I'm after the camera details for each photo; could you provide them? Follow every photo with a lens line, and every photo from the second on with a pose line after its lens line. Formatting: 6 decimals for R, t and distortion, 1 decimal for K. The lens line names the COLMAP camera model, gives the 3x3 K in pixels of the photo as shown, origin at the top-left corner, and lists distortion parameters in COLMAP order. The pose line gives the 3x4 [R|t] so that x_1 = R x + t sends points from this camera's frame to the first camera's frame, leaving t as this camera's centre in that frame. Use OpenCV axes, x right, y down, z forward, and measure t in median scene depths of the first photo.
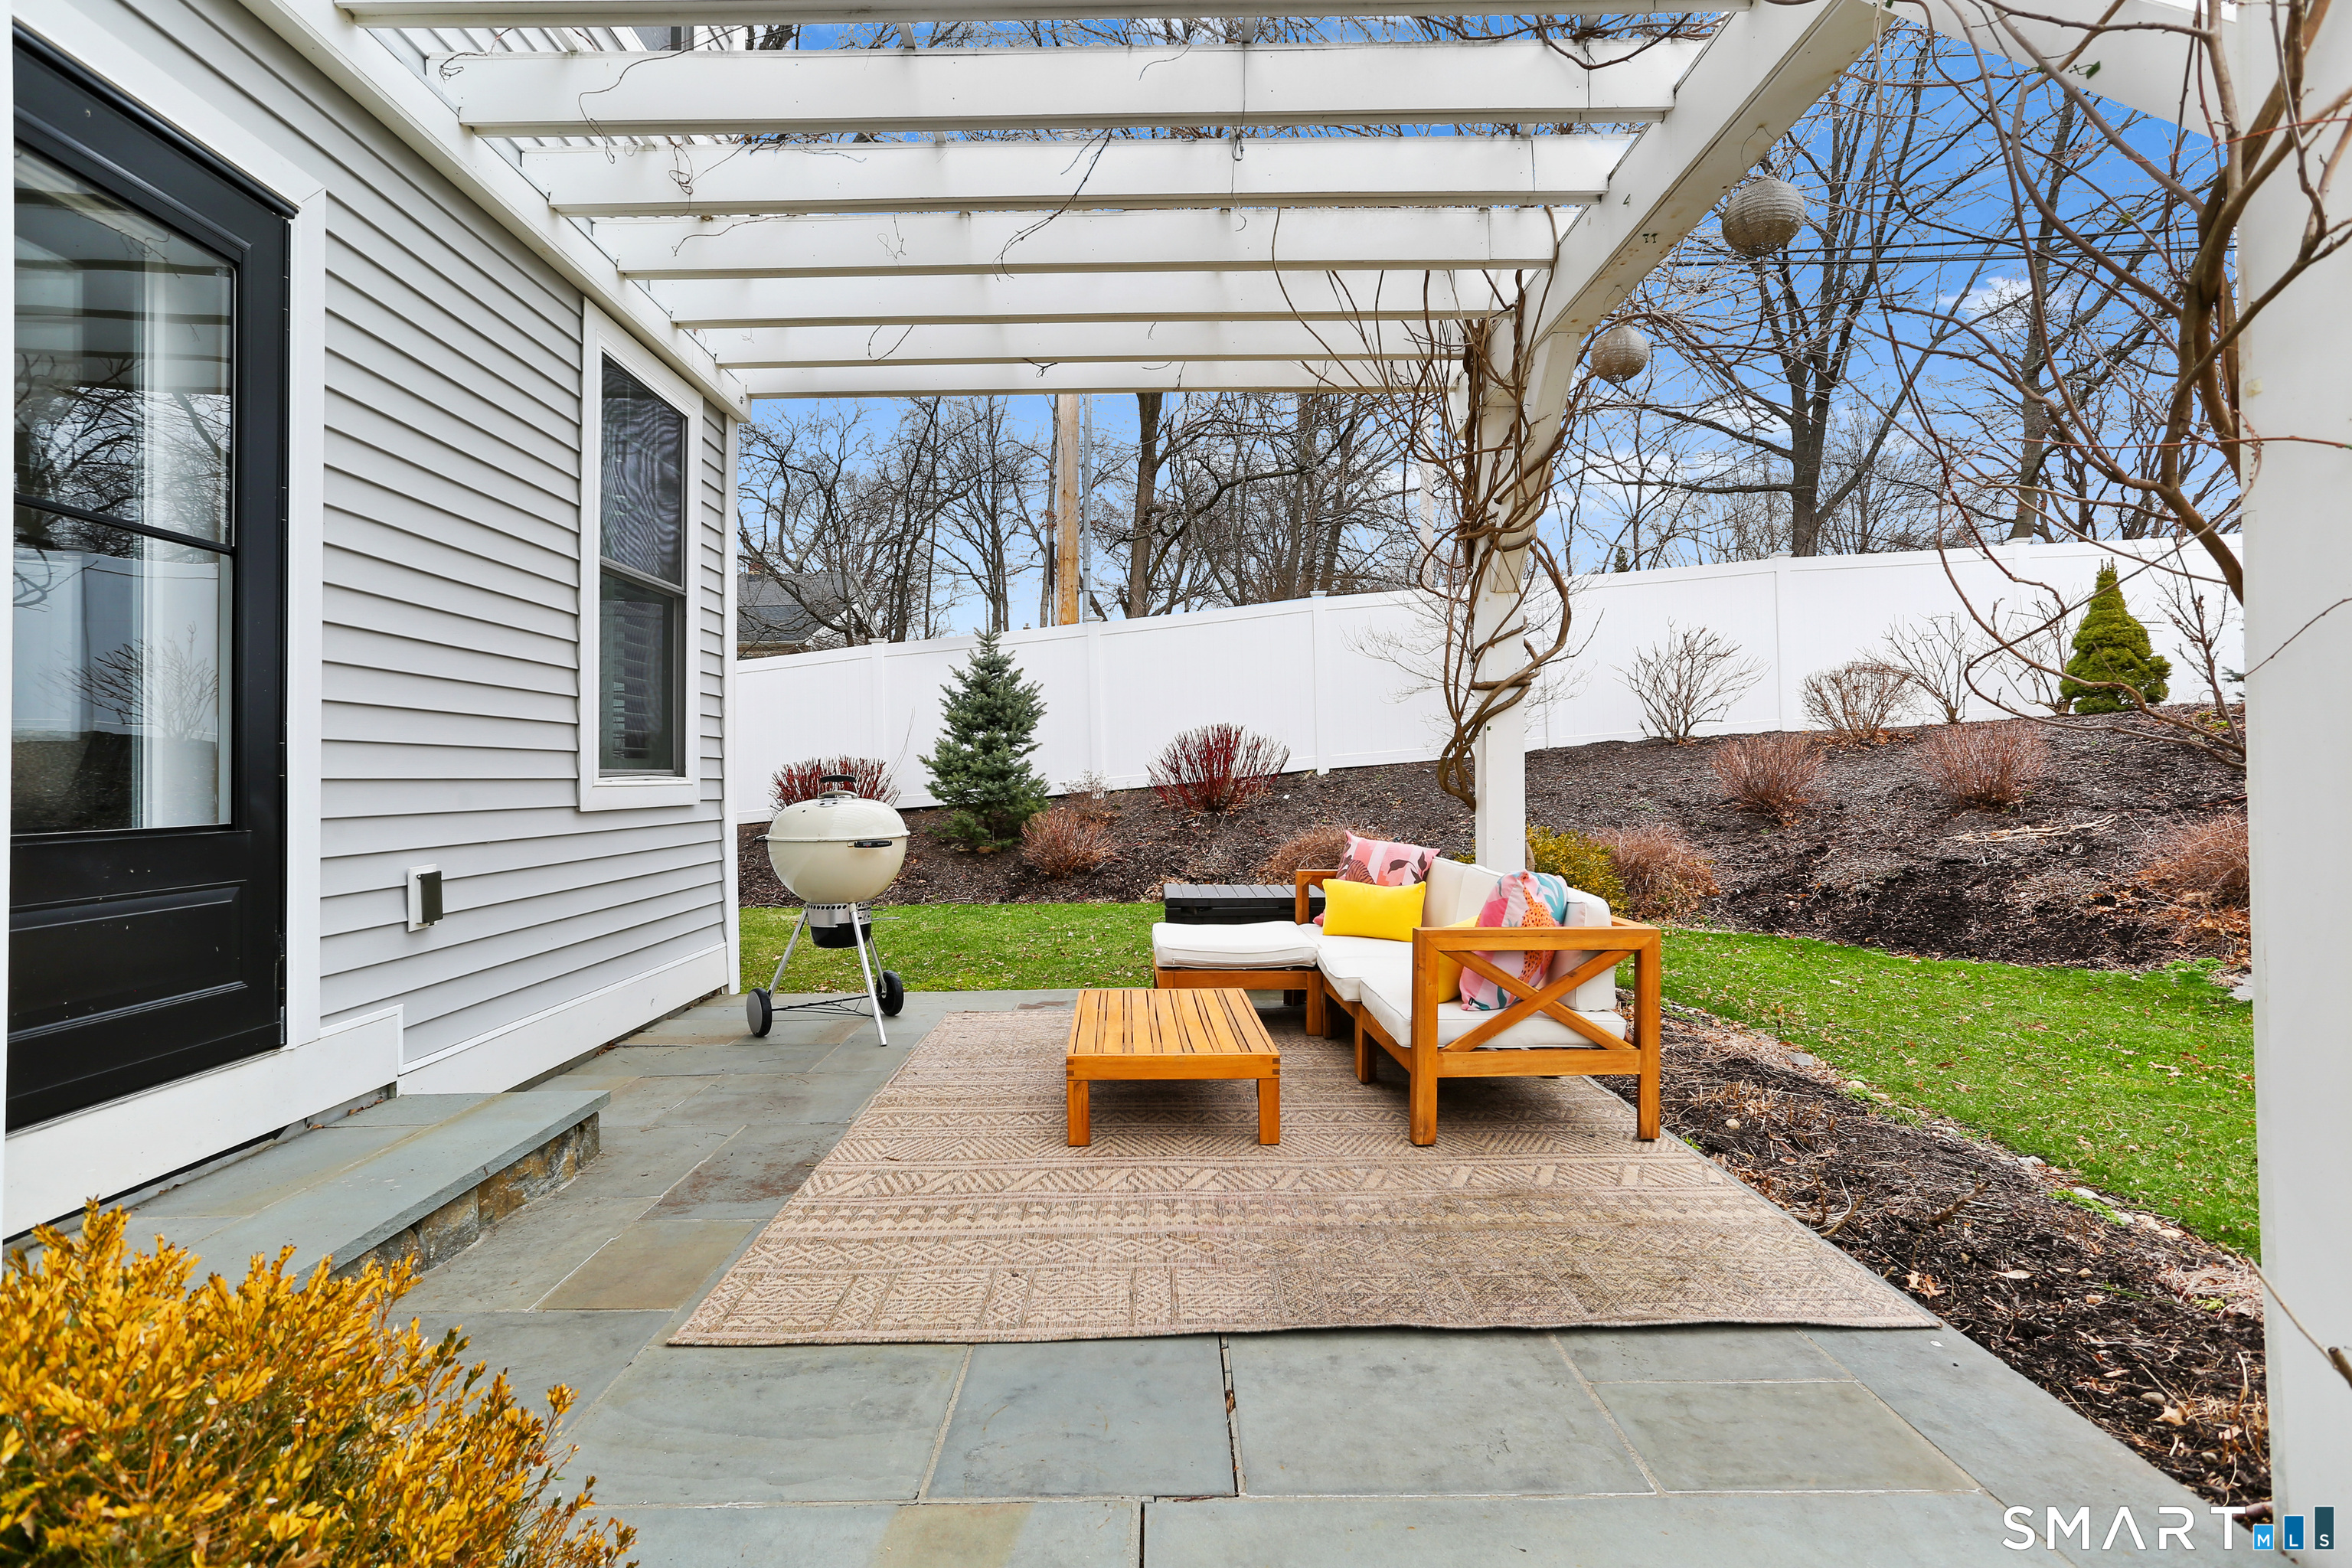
lens RADIAL K [[1141.5, 0, 1174.3], [0, 1141.5, 771.3], [0, 0, 1]] dist [-0.045429, 0.026605]
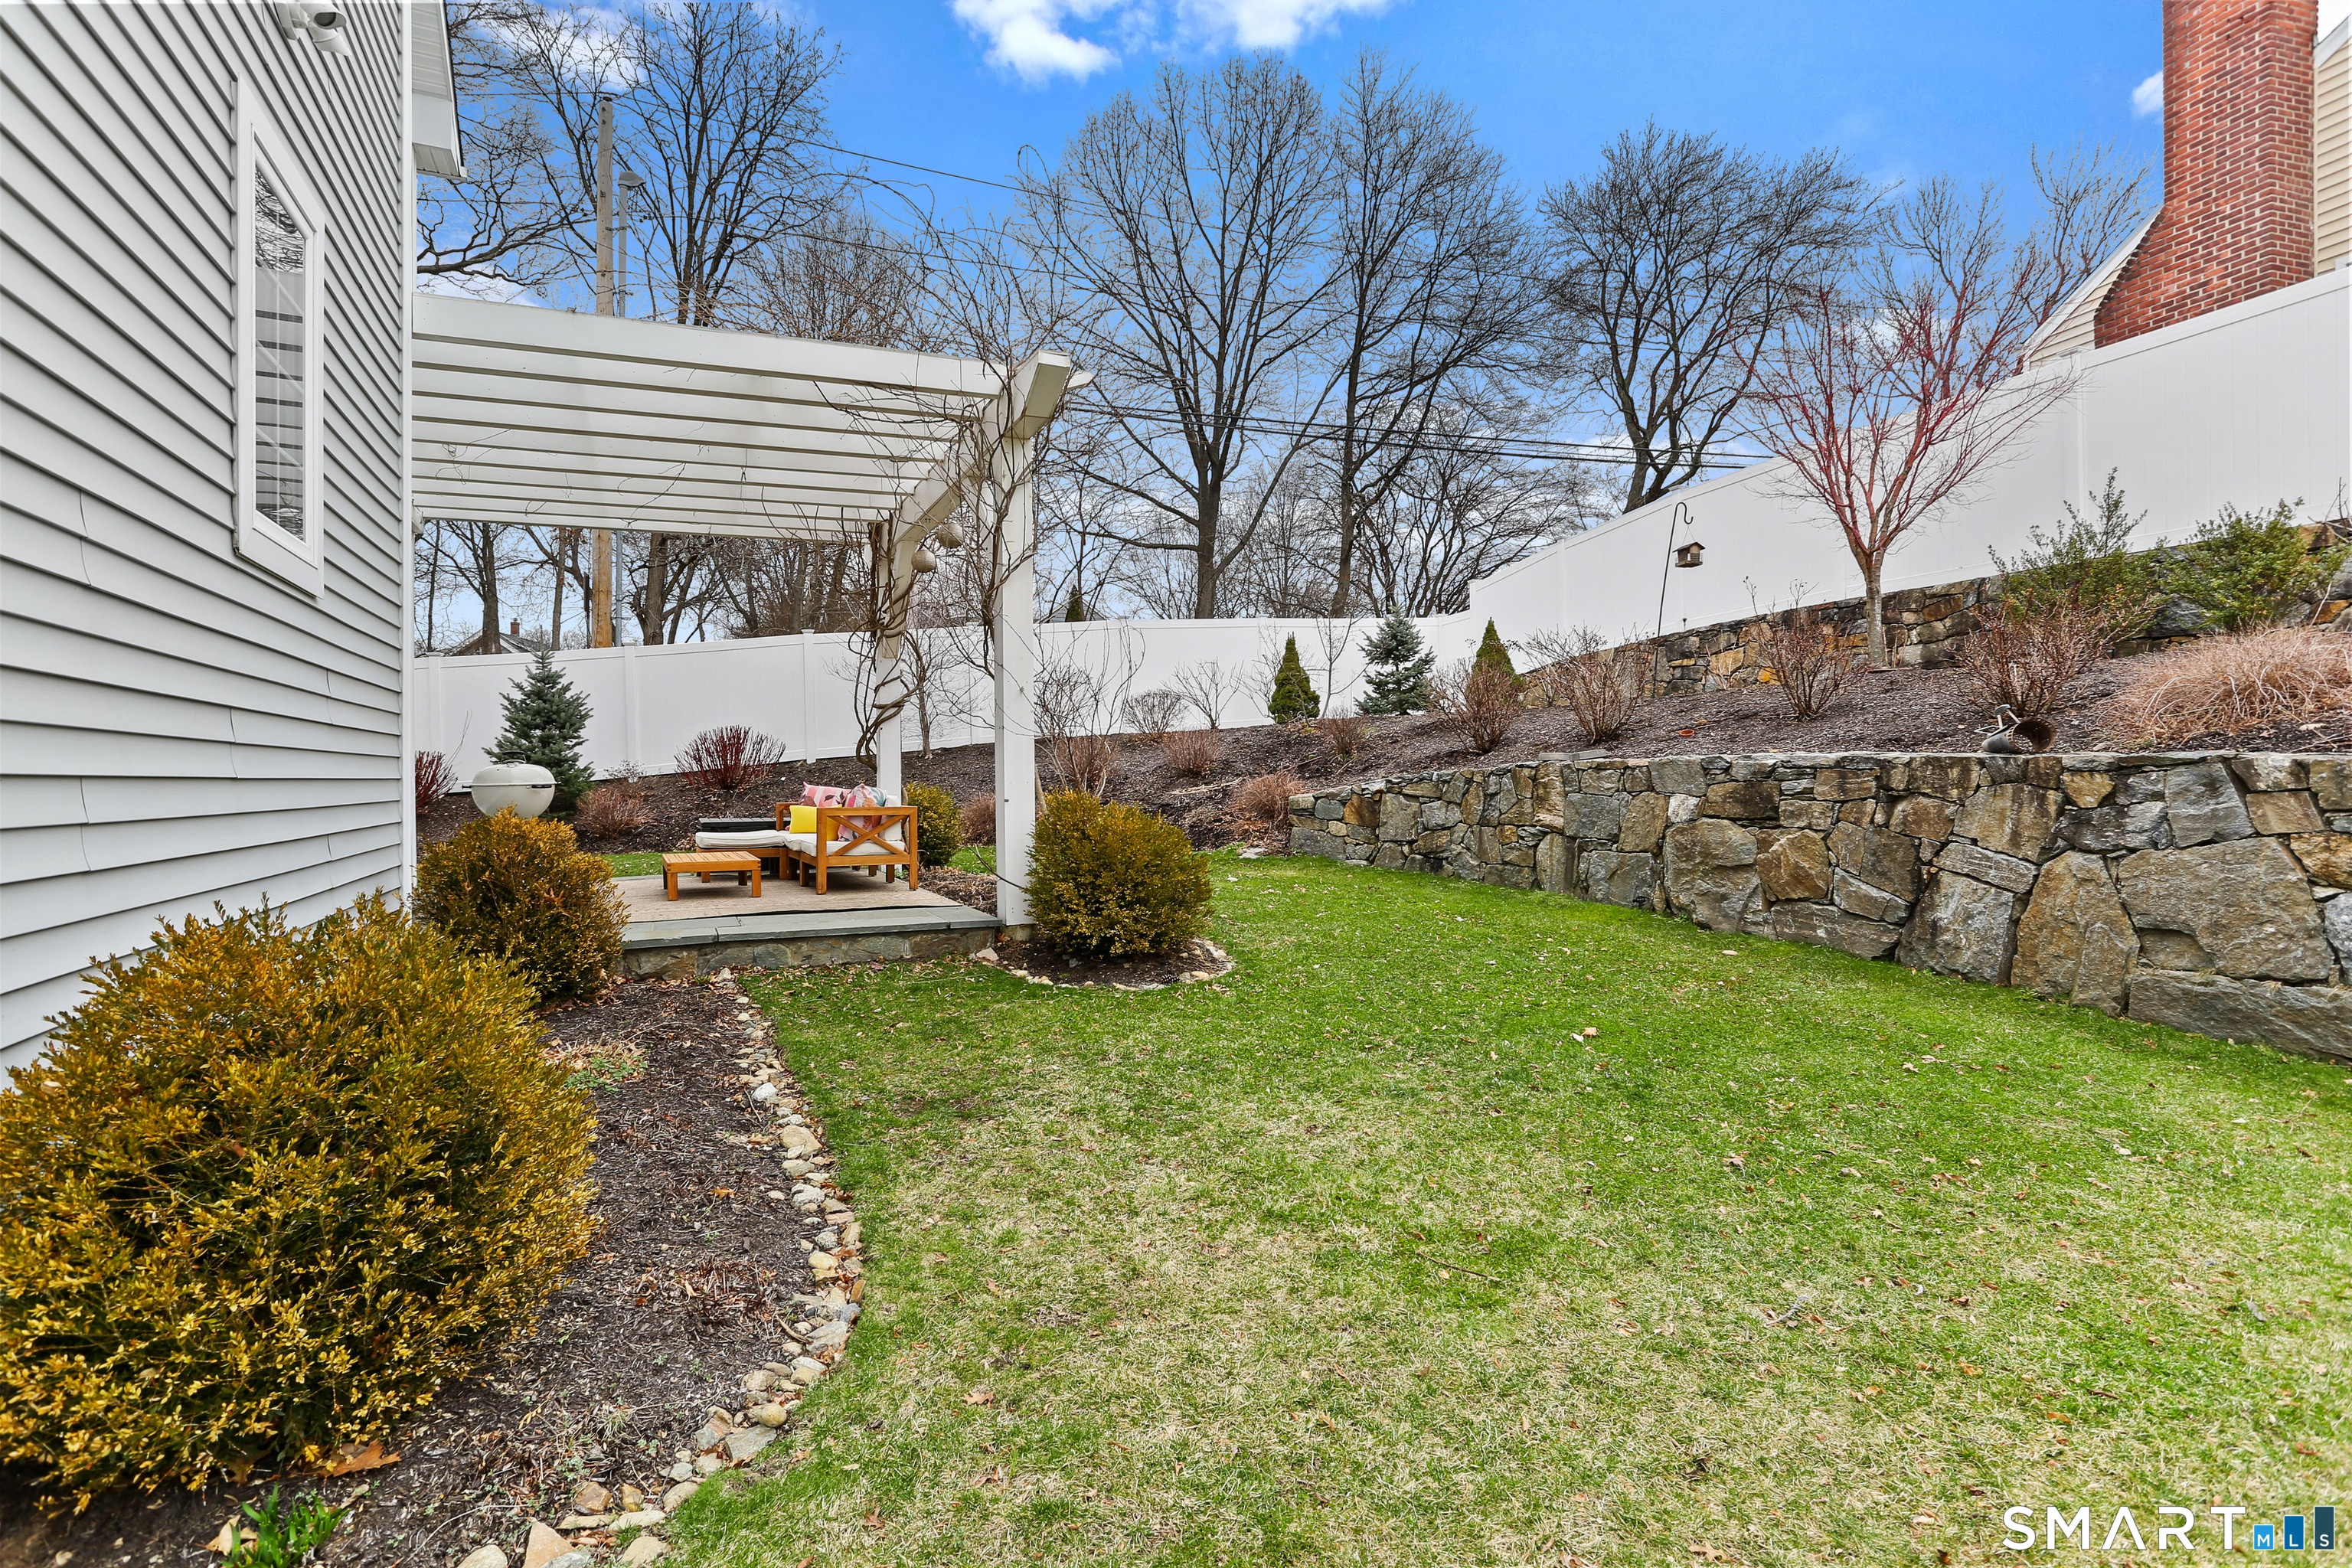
lens RADIAL K [[1141.5, 0, 1163.1], [0, 1141.5, 761.7], [0, 0, 1]] dist [-0.045429, 0.026605]
pose [[0.919725, -0.003084, 0.392552, -0.020114], [0.007768, 0.999916, -0.010345, 0.020879], [-0.392487, 0.012564, 0.919672, -0.473752]]
